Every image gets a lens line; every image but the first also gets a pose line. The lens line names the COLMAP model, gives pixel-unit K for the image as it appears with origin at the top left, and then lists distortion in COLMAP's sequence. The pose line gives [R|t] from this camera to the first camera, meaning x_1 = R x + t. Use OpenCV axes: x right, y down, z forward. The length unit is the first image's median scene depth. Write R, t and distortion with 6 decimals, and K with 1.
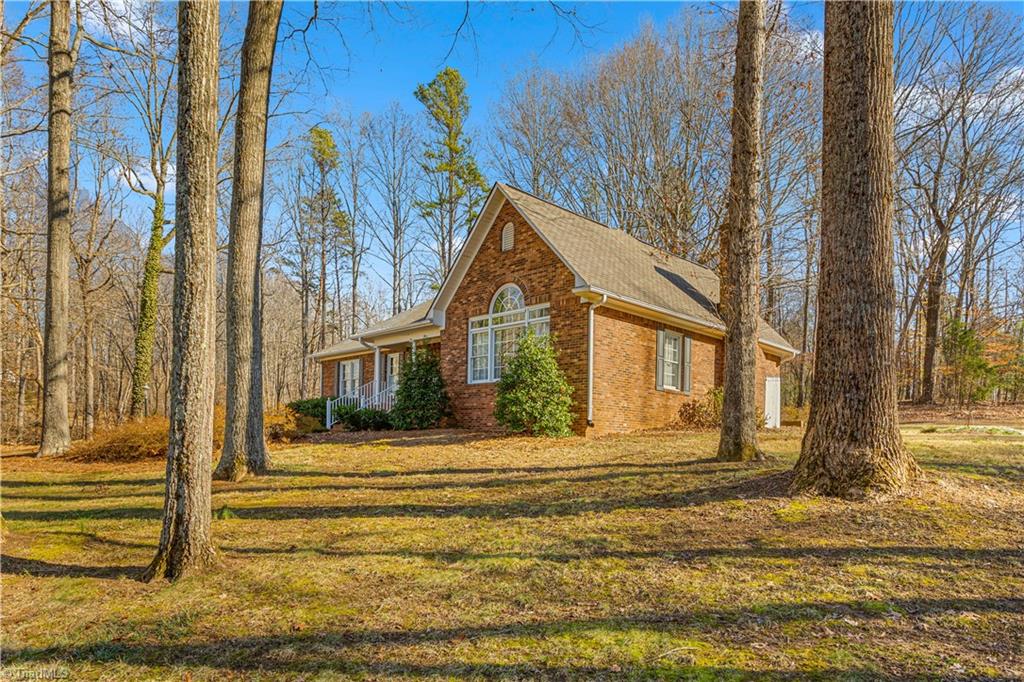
lens RADIAL K [[640.6, 0, 509.6], [0, 640.6, 338.2], [0, 0, 1]] dist [-0.003688, -0.000330]
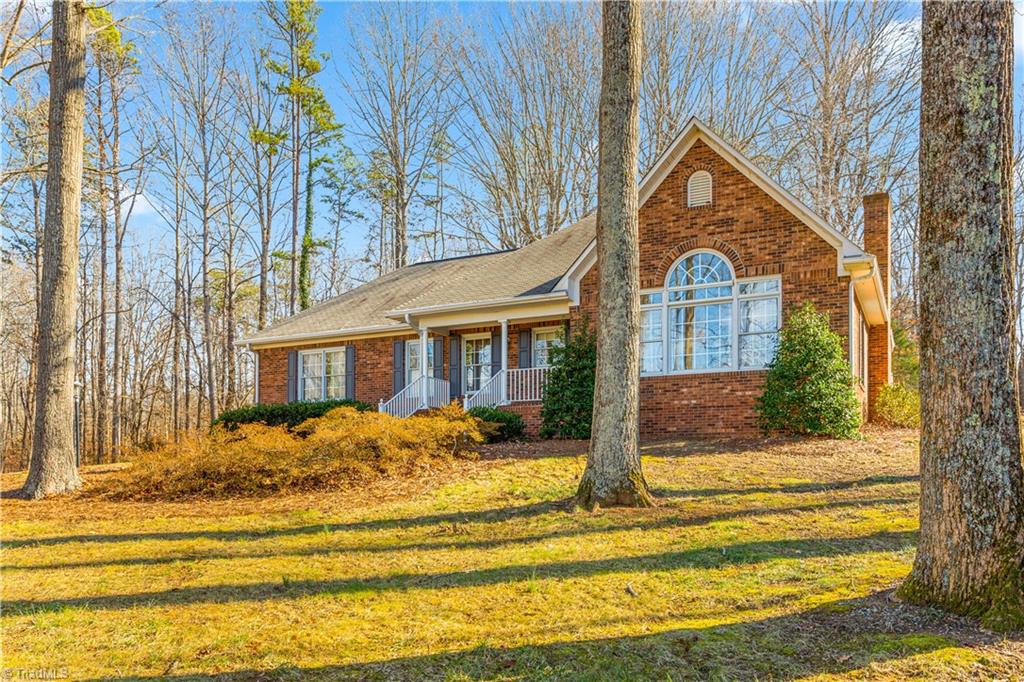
lens RADIAL K [[812.2, 0, 514.0], [0, 812.2, 344.3], [0, 0, 1]] dist [-0.002823, 0.000342]
pose [[0.936140, 0.018909, 0.351118, -0.577474], [-0.022427, 0.999731, 0.005954, 0.031455], [-0.350911, -0.013449, 0.936312, 0.156562]]
